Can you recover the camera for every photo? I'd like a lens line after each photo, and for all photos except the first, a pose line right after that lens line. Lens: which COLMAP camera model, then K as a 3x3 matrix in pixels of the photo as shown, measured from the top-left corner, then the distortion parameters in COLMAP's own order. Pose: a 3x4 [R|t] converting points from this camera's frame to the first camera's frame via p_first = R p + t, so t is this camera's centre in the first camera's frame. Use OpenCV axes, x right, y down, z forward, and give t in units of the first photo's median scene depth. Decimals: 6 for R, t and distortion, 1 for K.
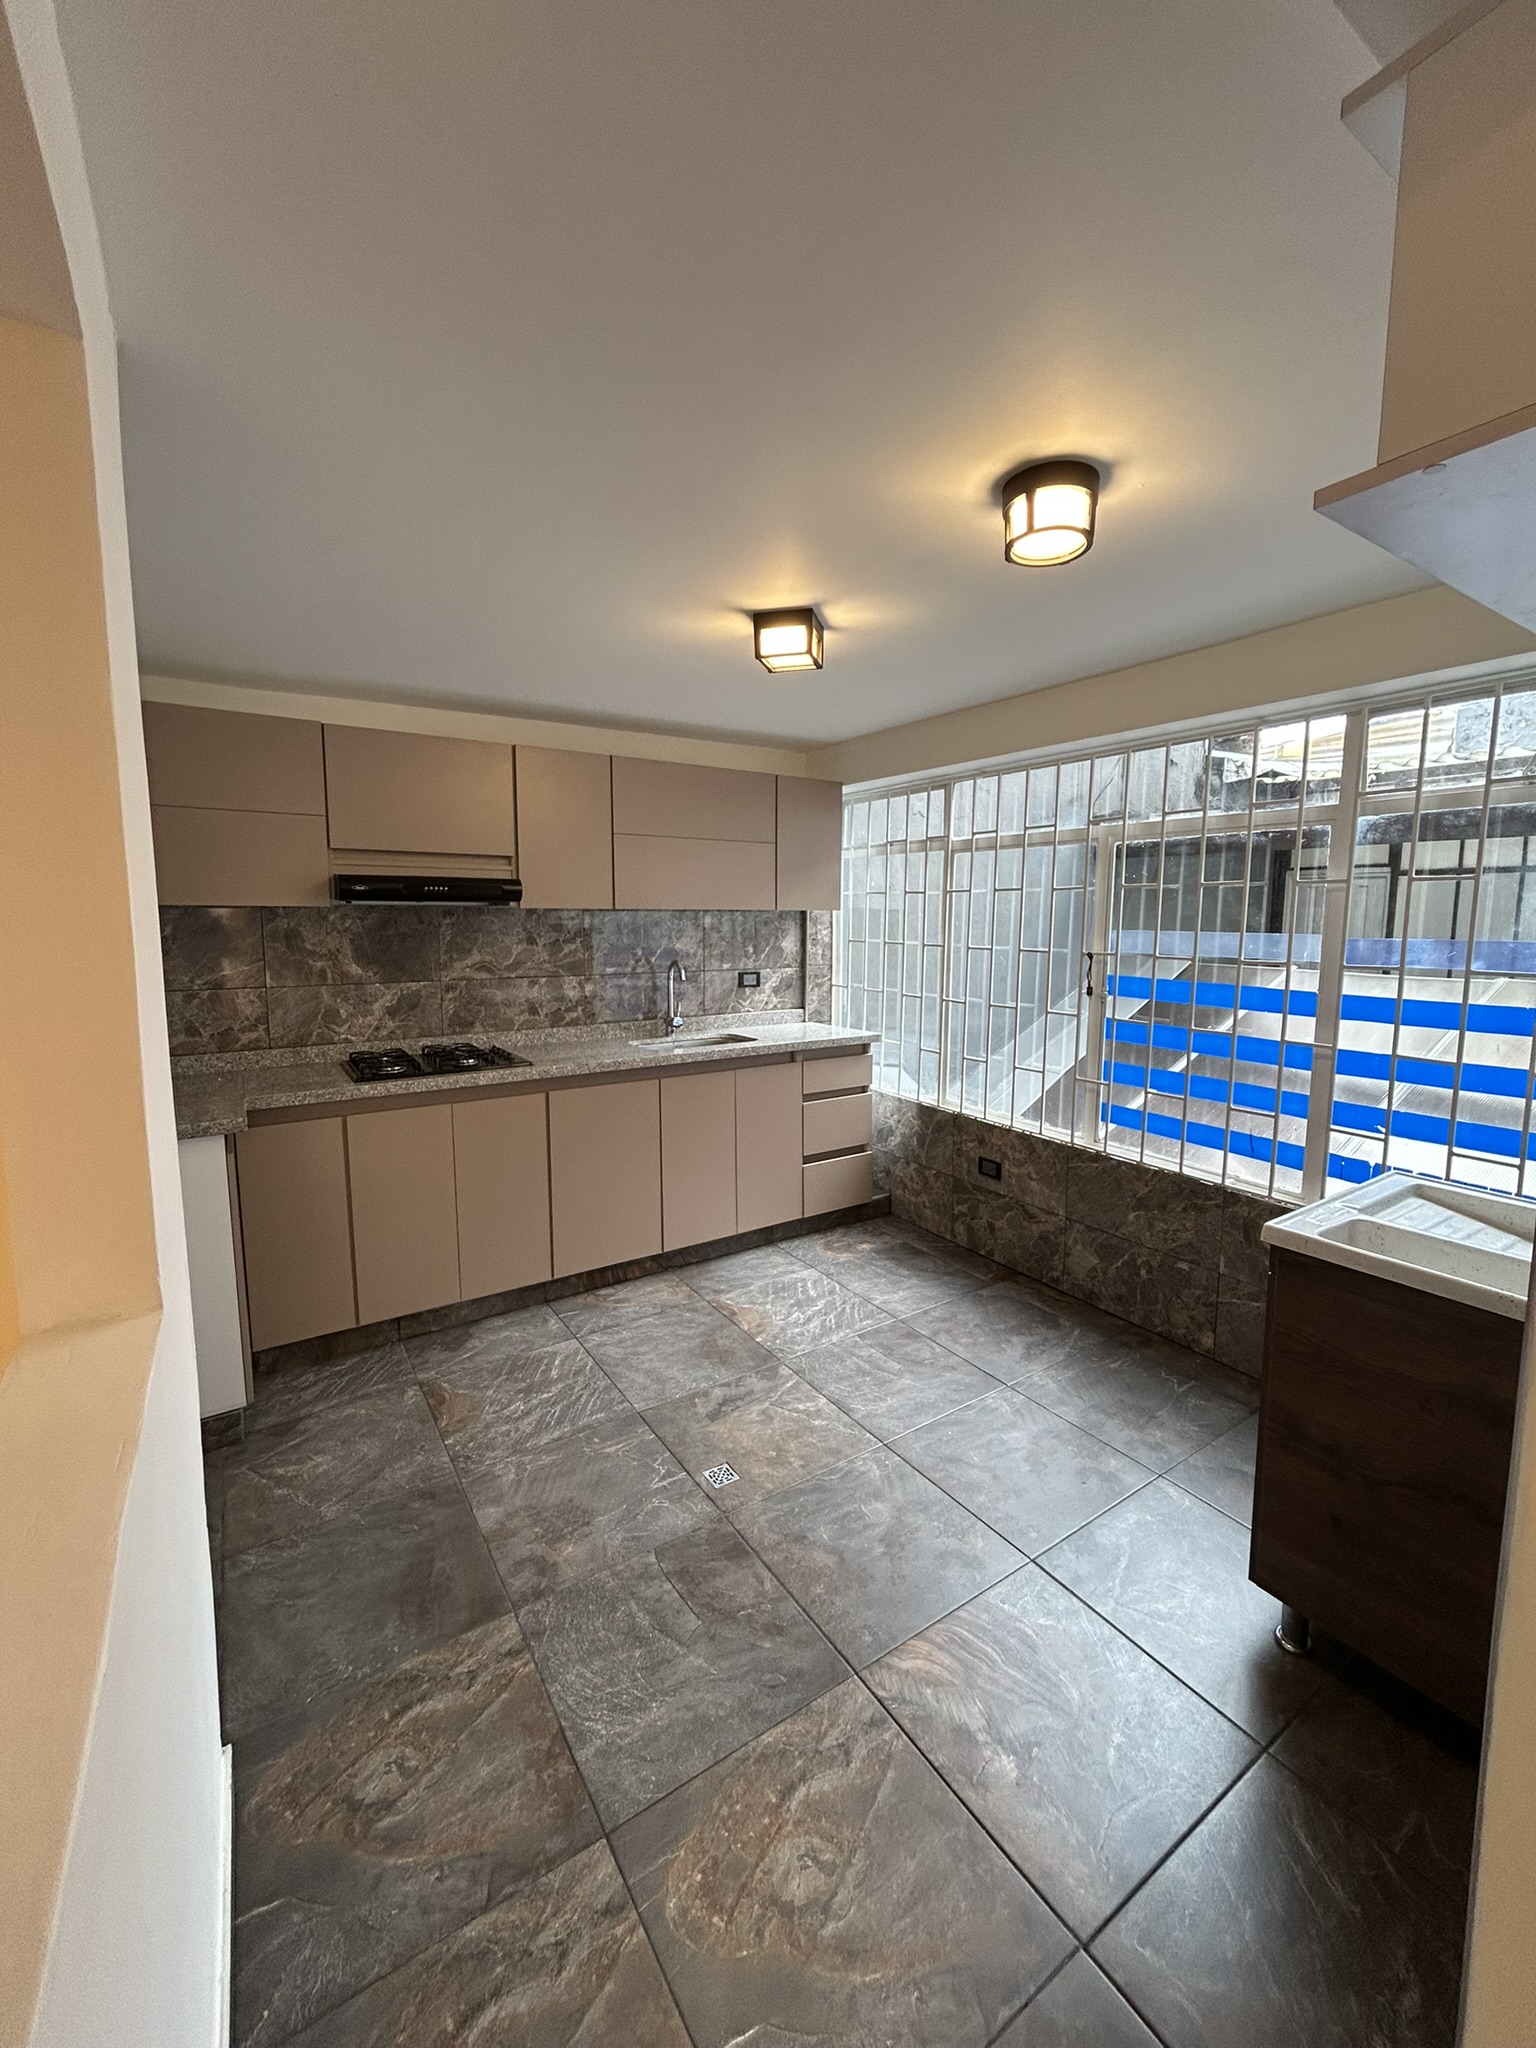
lens RADIAL K [[824.5, 0, 778.4], [0, 824.5, 1012.9], [0, 0, 1]] dist [-0.001988, 0.000724]
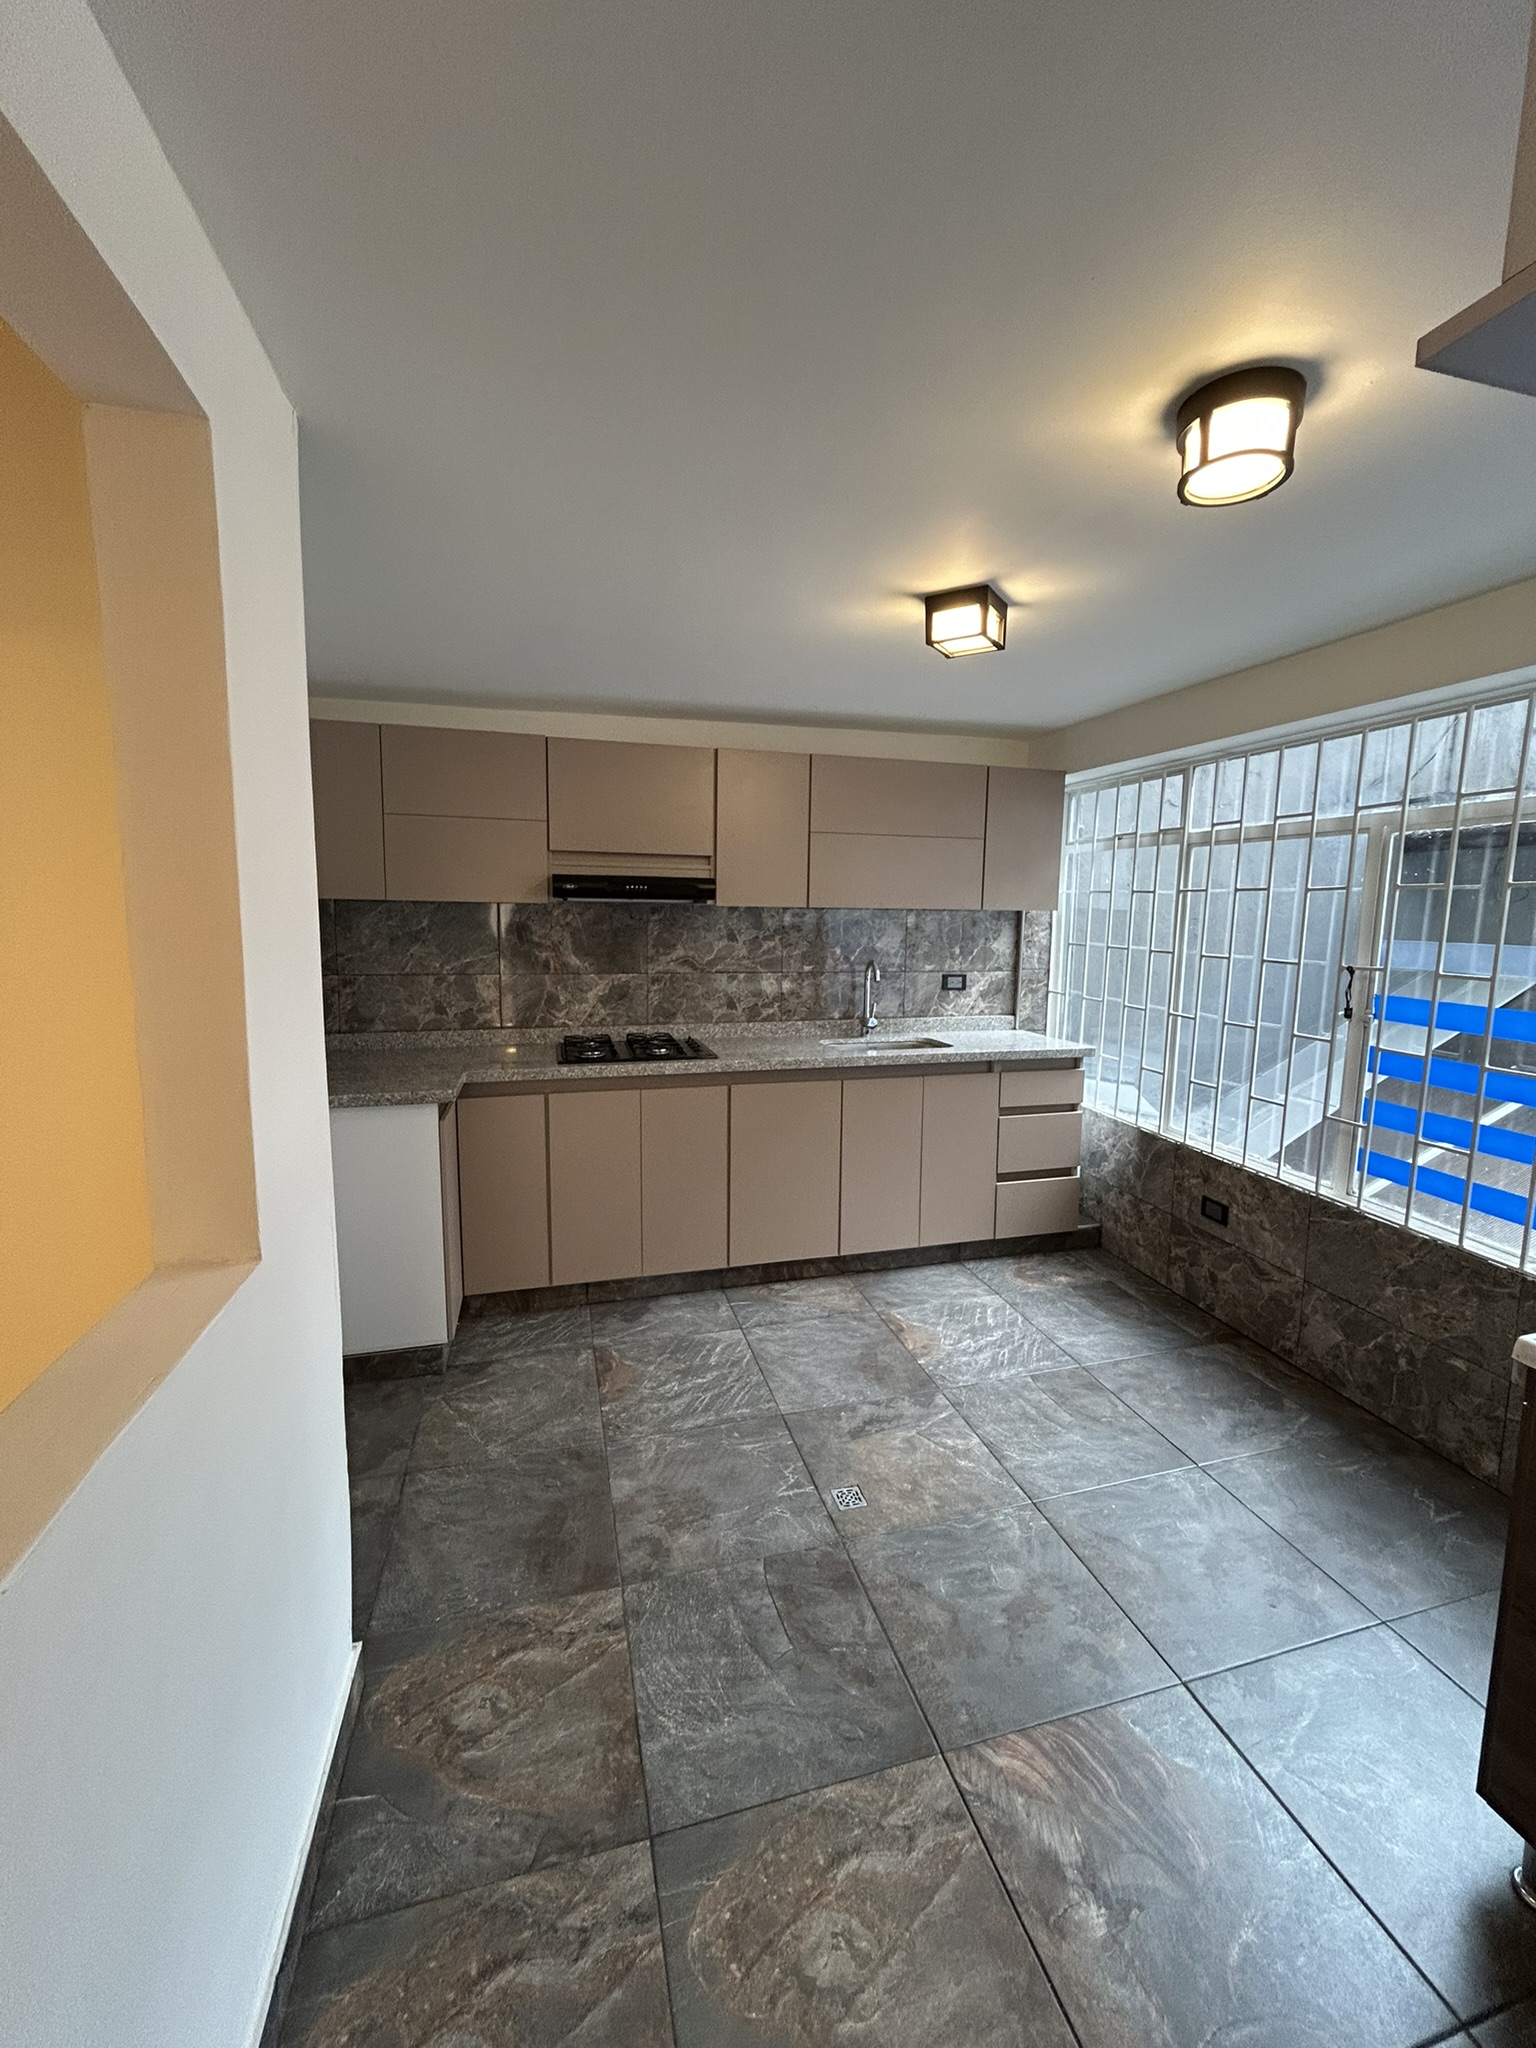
lens RADIAL K [[825.7, 0, 779.6], [0, 825.7, 1011.0], [0, 0, 1]] dist [-0.000847, 0.000486]
pose [[0.952199, 0.047853, -0.301706, 0.098317], [-0.047092, 0.998842, 0.009801, -0.011127], [0.301826, 0.004875, 0.953351, 0.043595]]
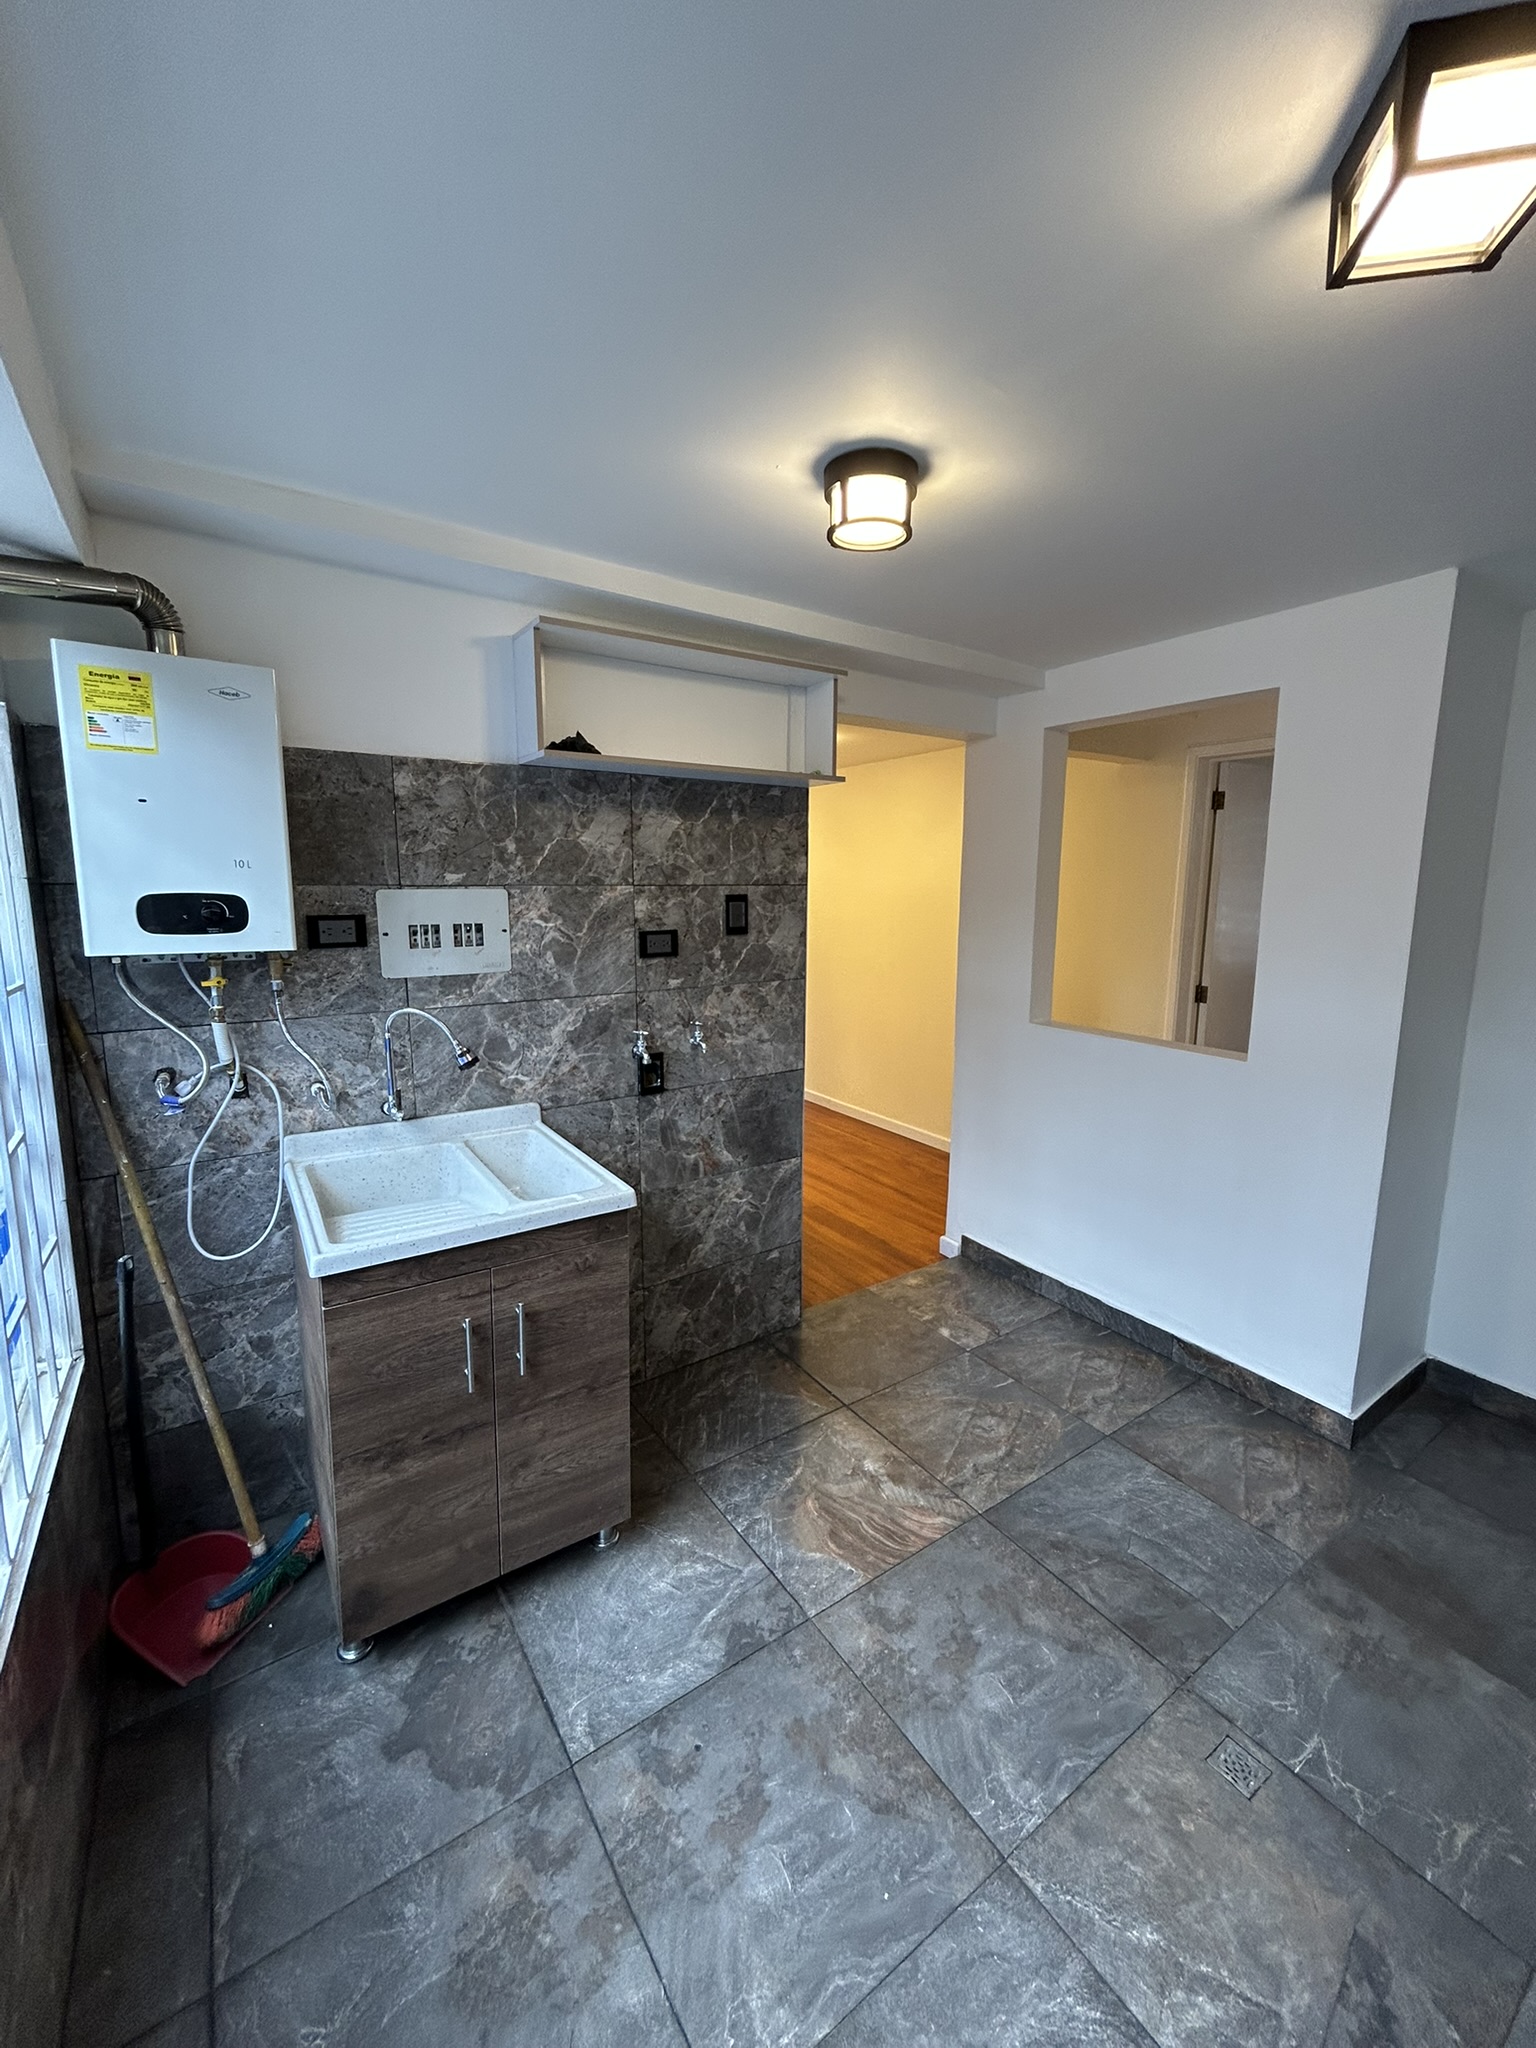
lens RADIAL K [[824.5, 0, 778.4], [0, 824.5, 1012.9], [0, 0, 1]] dist [-0.001988, 0.000724]
pose [[-0.999810, -0.010836, -0.016194, 0.263168], [-0.014759, 0.963769, 0.266329, -0.159045], [0.012721, 0.266517, -0.963746, 1.226230]]
